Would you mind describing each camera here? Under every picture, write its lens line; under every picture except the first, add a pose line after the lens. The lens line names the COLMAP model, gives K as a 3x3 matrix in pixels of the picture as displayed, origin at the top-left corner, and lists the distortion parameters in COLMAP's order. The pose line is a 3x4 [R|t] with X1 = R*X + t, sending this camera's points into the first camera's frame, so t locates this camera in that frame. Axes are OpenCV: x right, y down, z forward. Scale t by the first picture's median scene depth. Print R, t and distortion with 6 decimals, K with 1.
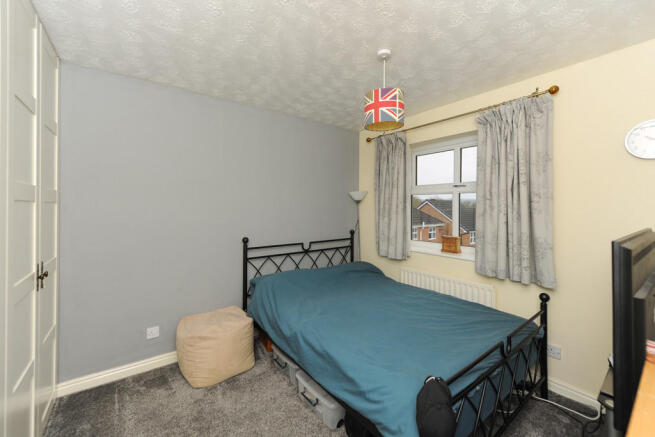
lens RADIAL K [[271.2, 0, 327.4], [0, 271.2, 203.8], [0, 0, 1]] dist [-0.020947, 0.000108]
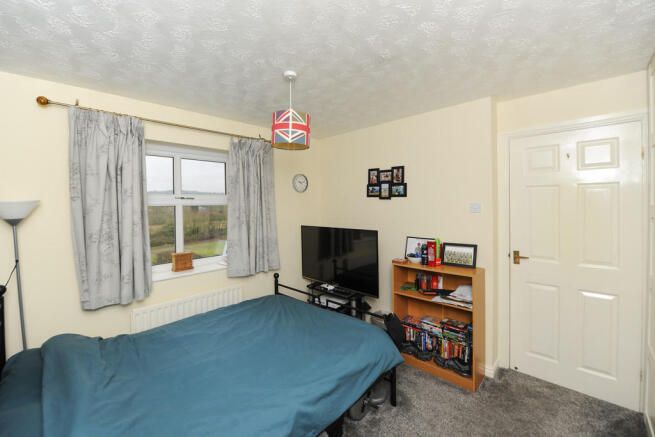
lens RADIAL K [[271.2, 0, 327.4], [0, 271.2, 203.8], [0, 0, 1]] dist [-0.020947, 0.000108]
pose [[-0.170657, 0.000536, 0.985330, -0.710909], [0.007385, 0.999972, 0.000735, -0.058103], [-0.985303, 0.007402, -0.170656, 0.896380]]
